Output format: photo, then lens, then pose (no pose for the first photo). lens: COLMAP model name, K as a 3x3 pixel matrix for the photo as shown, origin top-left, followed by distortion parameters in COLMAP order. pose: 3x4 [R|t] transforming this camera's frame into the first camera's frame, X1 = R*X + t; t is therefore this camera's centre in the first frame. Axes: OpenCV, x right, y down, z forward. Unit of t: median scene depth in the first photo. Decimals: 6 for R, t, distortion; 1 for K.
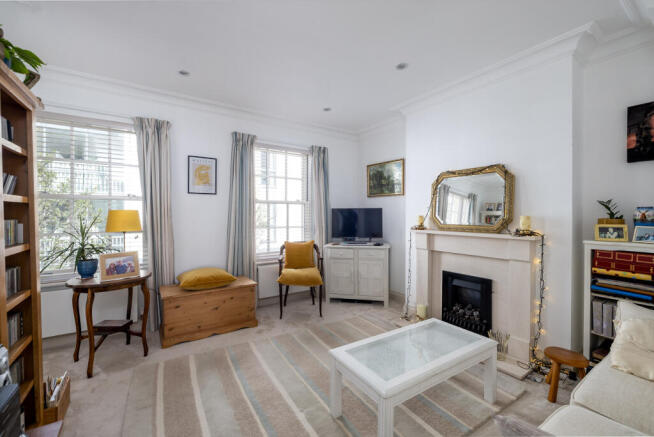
lens RADIAL K [[272.9, 0, 325.0], [0, 272.9, 221.2], [0, 0, 1]] dist [-0.000232, -0.000571]
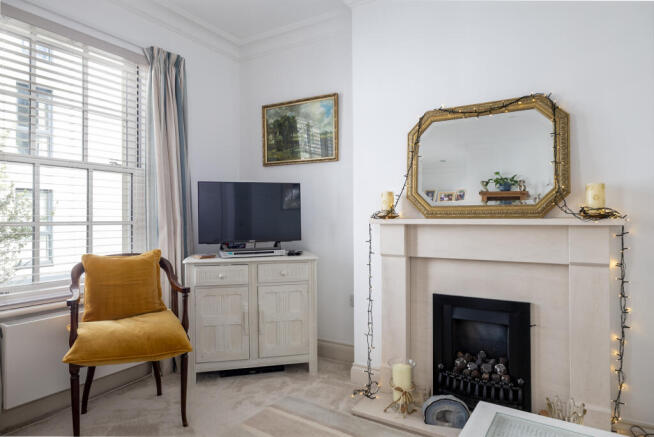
lens RADIAL K [[394.4, 0, 326.6], [0, 394.4, 217.6], [0, 0, 1]] dist [-0.005029, -0.000519]
pose [[0.907458, -0.003314, 0.420130, -0.069039], [0.014301, 0.999633, -0.023004, 0.039848], [-0.419899, 0.026883, 0.907172, 0.326818]]
